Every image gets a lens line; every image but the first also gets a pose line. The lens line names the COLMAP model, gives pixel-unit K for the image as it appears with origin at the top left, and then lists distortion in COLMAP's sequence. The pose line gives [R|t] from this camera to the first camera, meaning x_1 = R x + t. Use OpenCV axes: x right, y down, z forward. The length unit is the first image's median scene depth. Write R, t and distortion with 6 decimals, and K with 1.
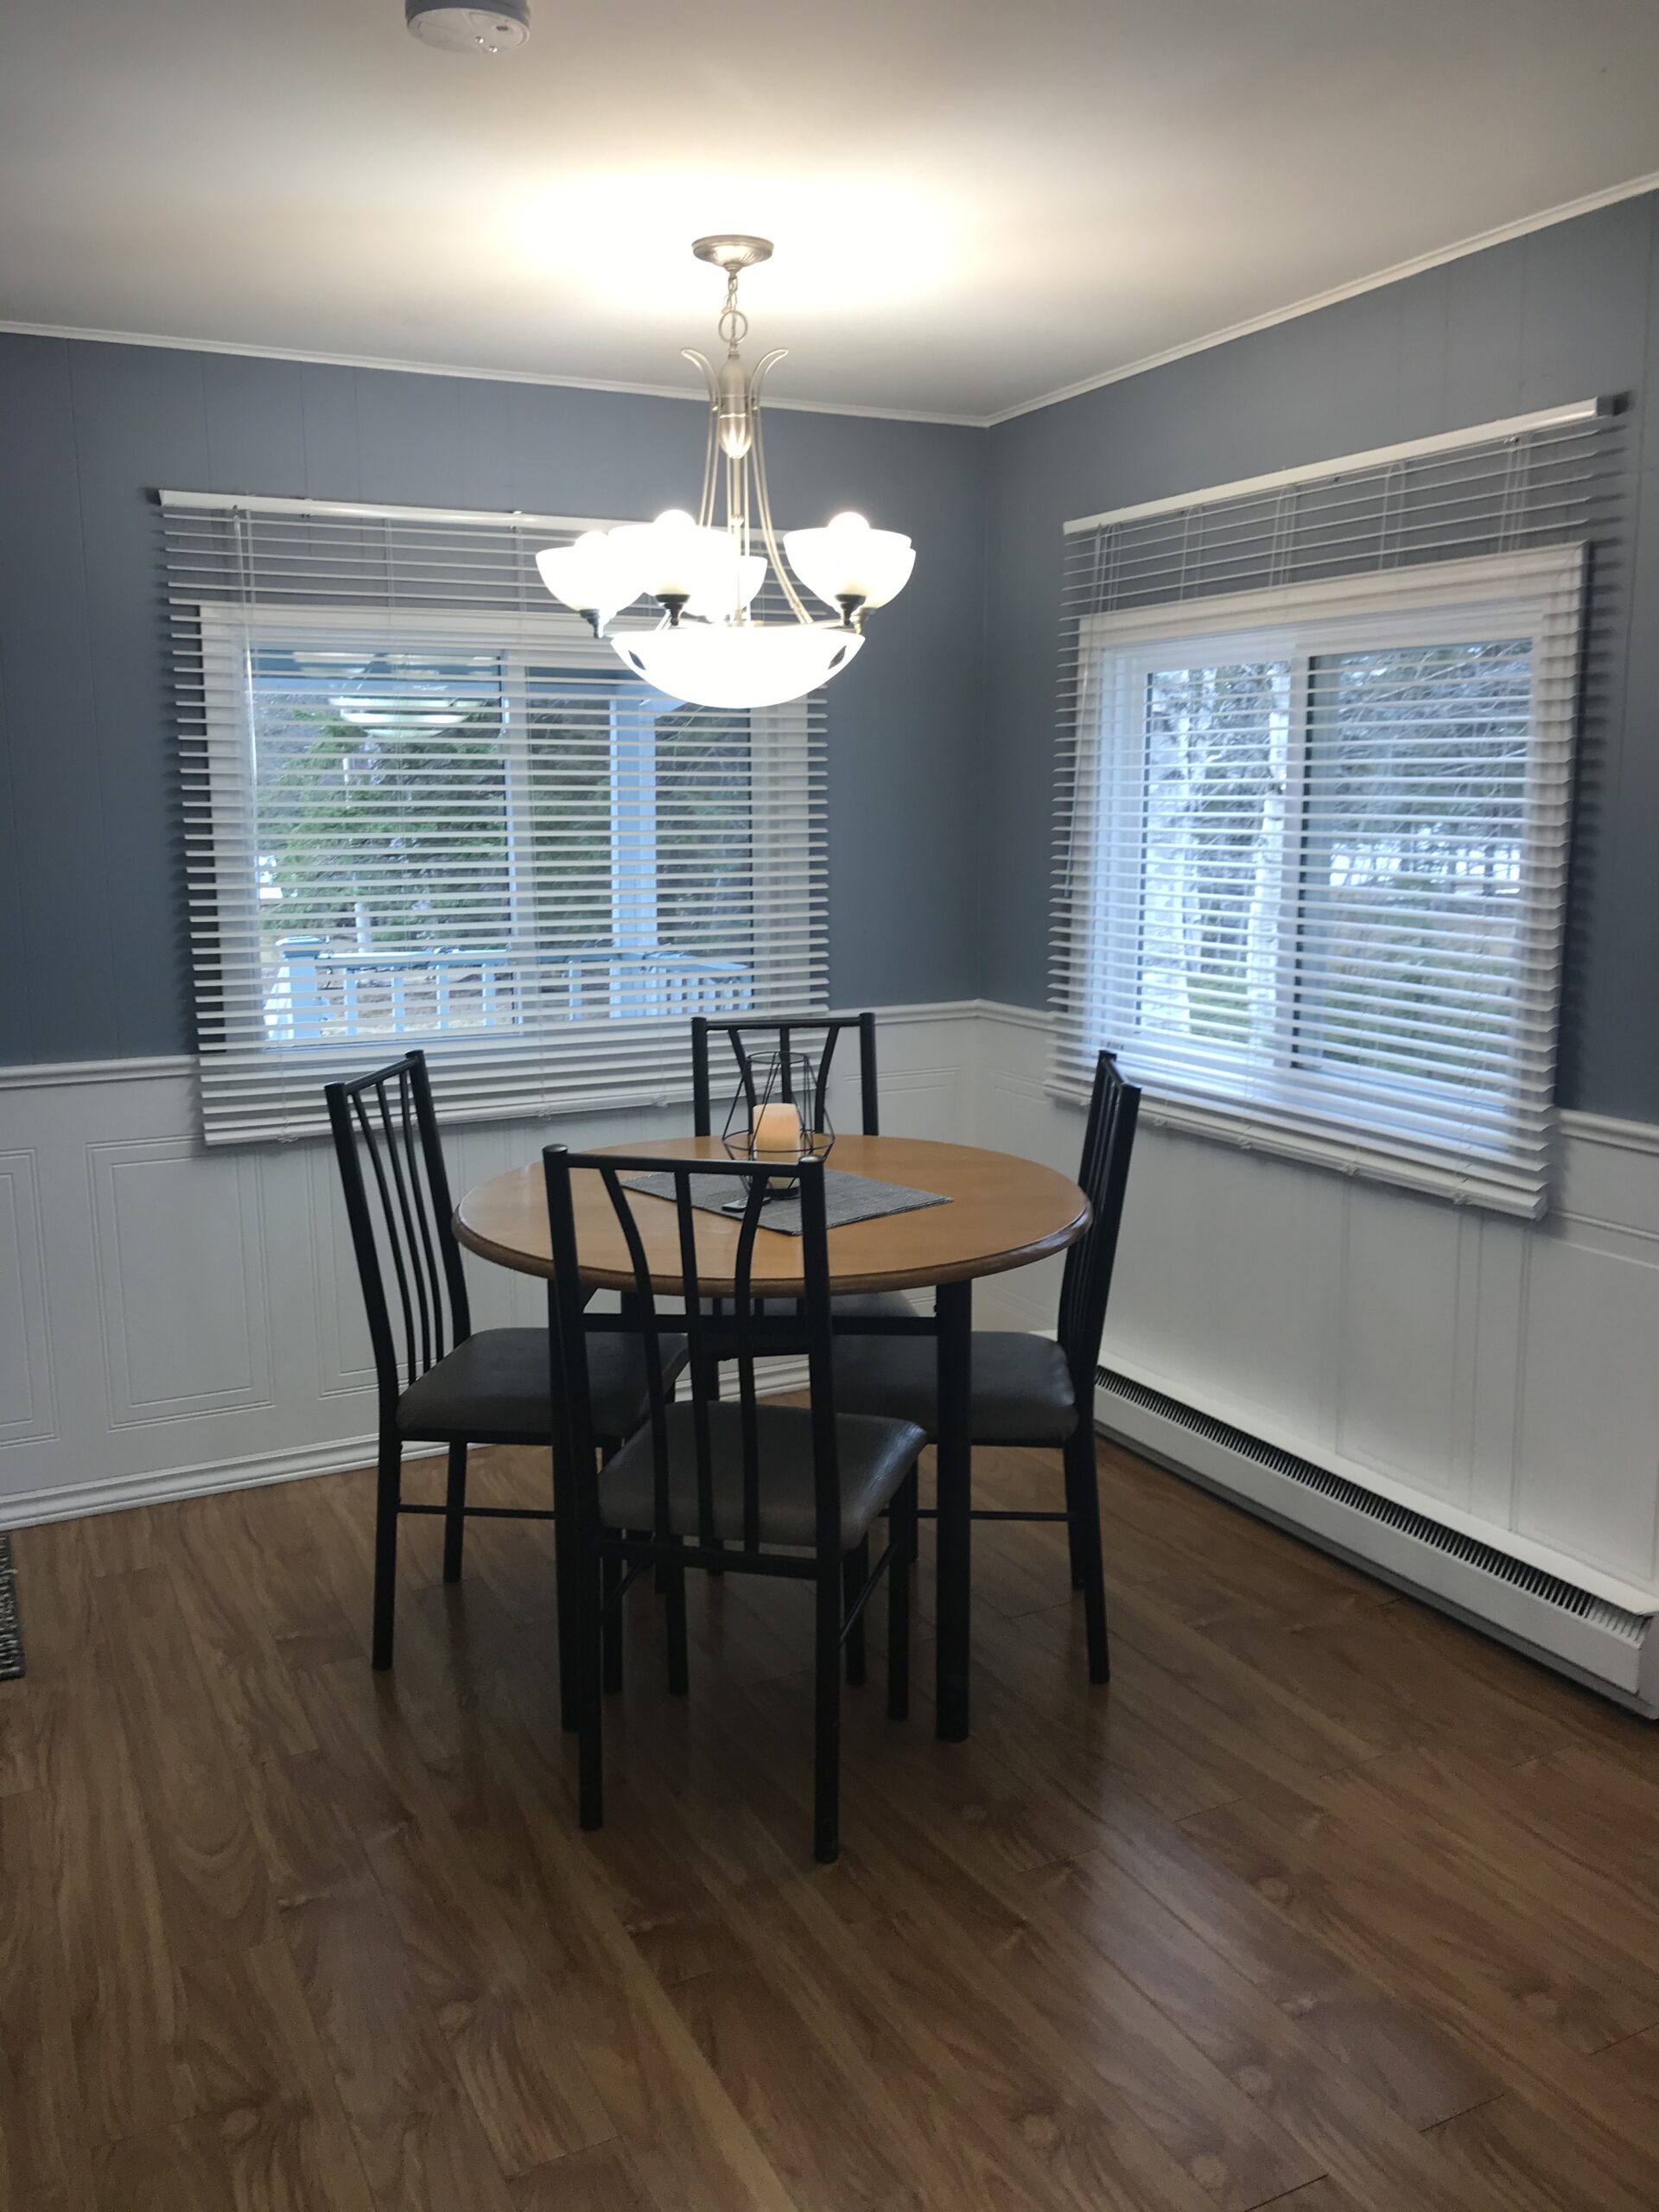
lens RADIAL K [[1807.8, 0, 831.8], [0, 1807.8, 1097.1], [0, 0, 1]] dist [0.001895, 0.007672]
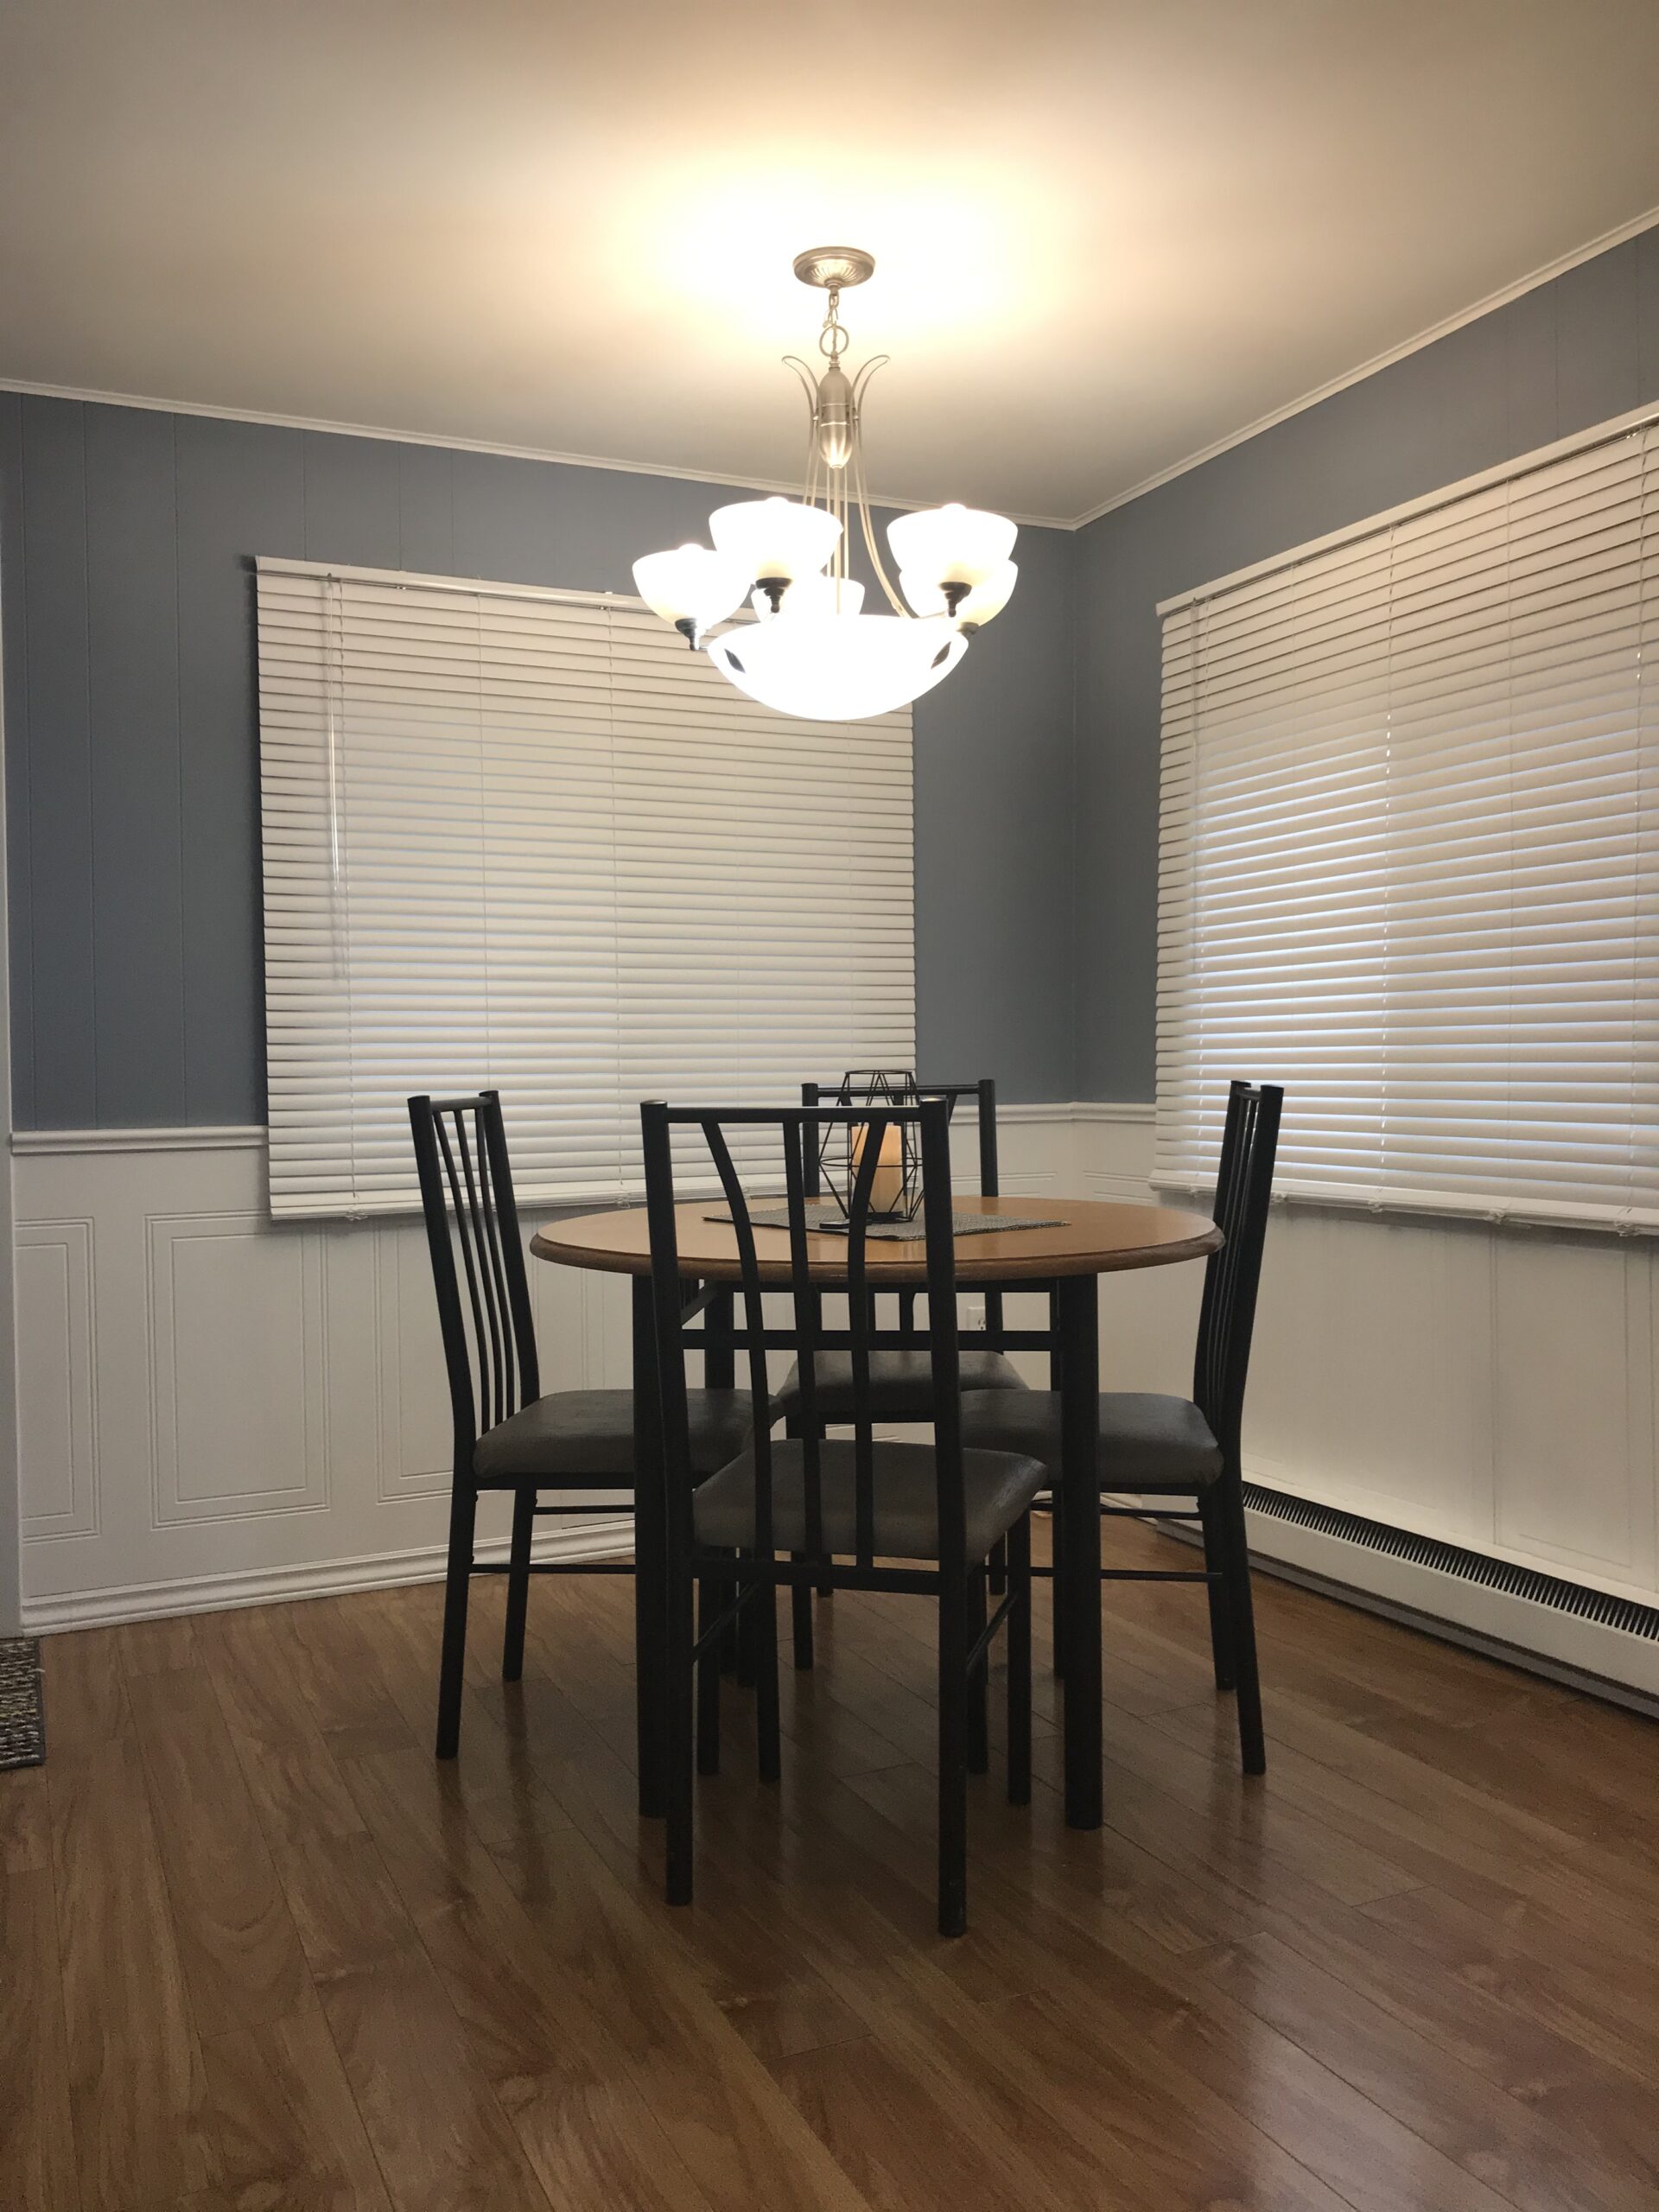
lens RADIAL K [[1807.8, 0, 831.8], [0, 1807.8, 1097.1], [0, 0, 1]] dist [0.001895, 0.007672]
pose [[0.999435, -0.005160, -0.033223, -0.025296], [-0.000054, 0.987905, -0.155059, 0.144683], [0.033621, 0.154973, 0.987346, 0.080204]]
